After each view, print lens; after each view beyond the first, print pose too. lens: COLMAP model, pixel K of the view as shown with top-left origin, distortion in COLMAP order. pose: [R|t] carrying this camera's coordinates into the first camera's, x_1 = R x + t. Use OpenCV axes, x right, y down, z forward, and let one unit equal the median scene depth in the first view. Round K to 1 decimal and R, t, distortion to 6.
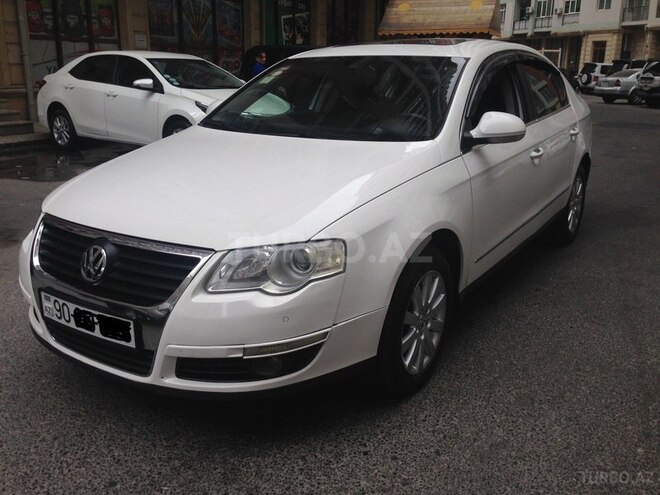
lens RADIAL K [[625.0, 0, 330.0], [0, 625.0, 247.5], [0, 0, 1]] dist [0.147618, -0.273267]
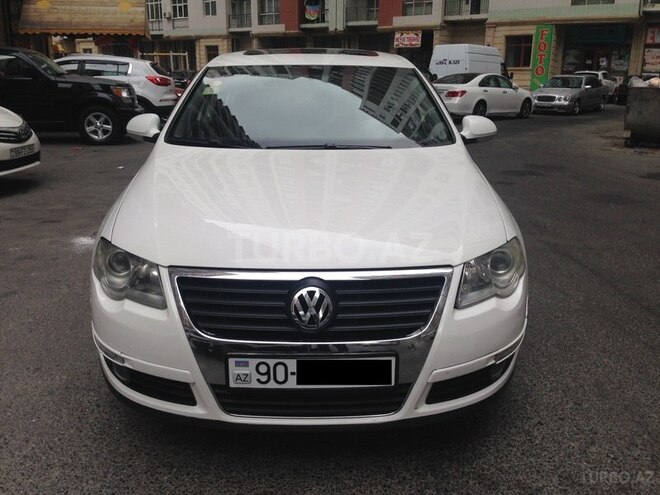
lens RADIAL K [[625.0, 0, 330.0], [0, 625.0, 247.5], [0, 0, 1]] dist [0.147618, -0.273267]
pose [[0.814395, -0.160811, 0.557584, -0.114016], [0.161806, 0.985657, 0.047939, -0.013230], [-0.557296, 0.051179, 0.828735, 0.036020]]
